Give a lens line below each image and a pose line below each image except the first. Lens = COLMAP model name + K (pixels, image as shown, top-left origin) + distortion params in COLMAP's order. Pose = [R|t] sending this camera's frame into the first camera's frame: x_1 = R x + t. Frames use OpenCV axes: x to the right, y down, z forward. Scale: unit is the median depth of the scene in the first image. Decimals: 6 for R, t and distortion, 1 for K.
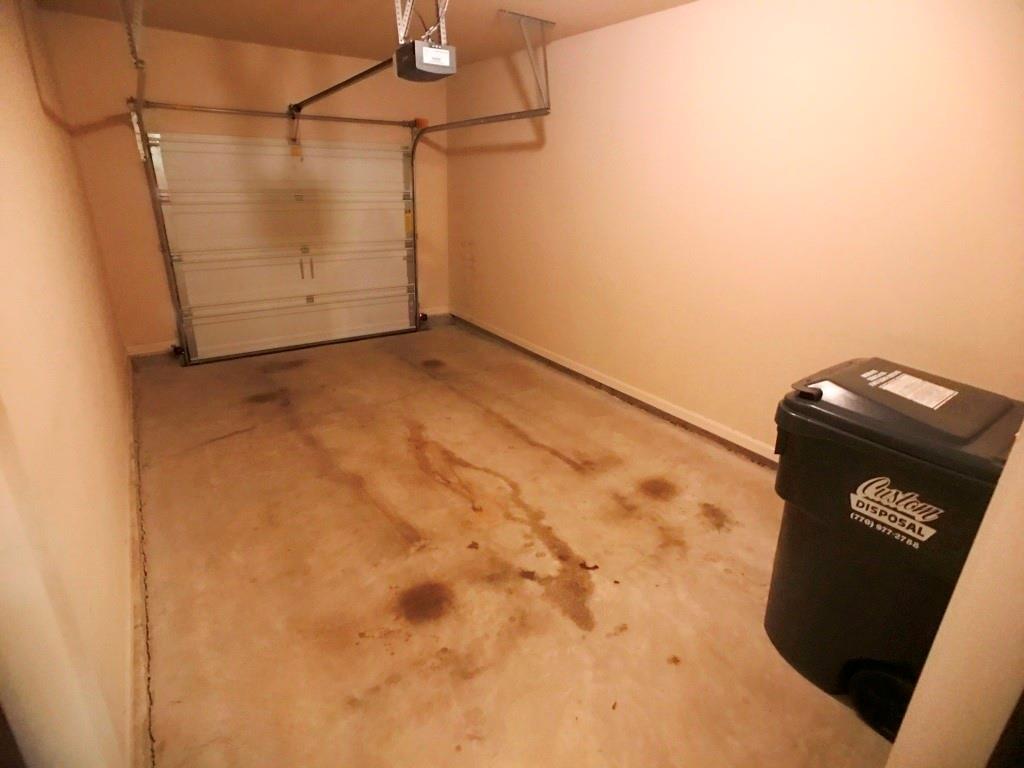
lens RADIAL K [[526.0, 0, 512.0], [0, 526.0, 384.0], [0, 0, 1]] dist [-0.002293, 0.000230]
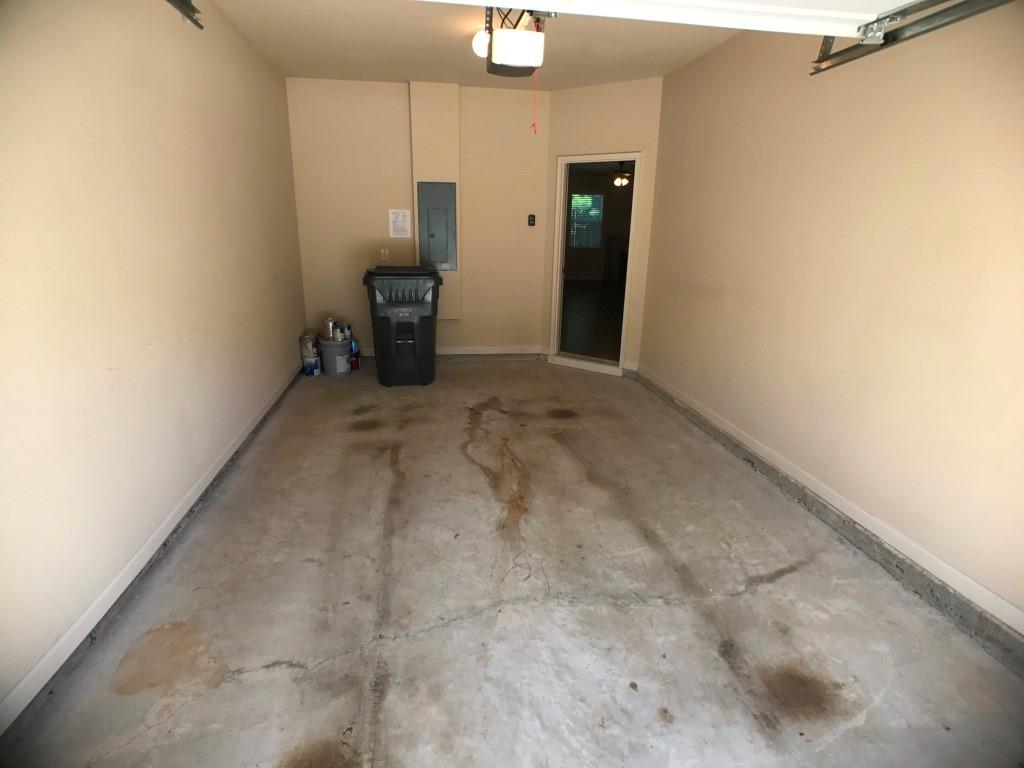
lens RADIAL K [[526.0, 0, 512.0], [0, 526.0, 384.0], [0, 0, 1]] dist [-0.002293, 0.000230]
pose [[-0.903931, -0.163617, 0.395142, -0.556414], [0.118800, 0.791504, 0.599507, -0.633268], [-0.410846, 0.588856, -0.696027, 1.759676]]
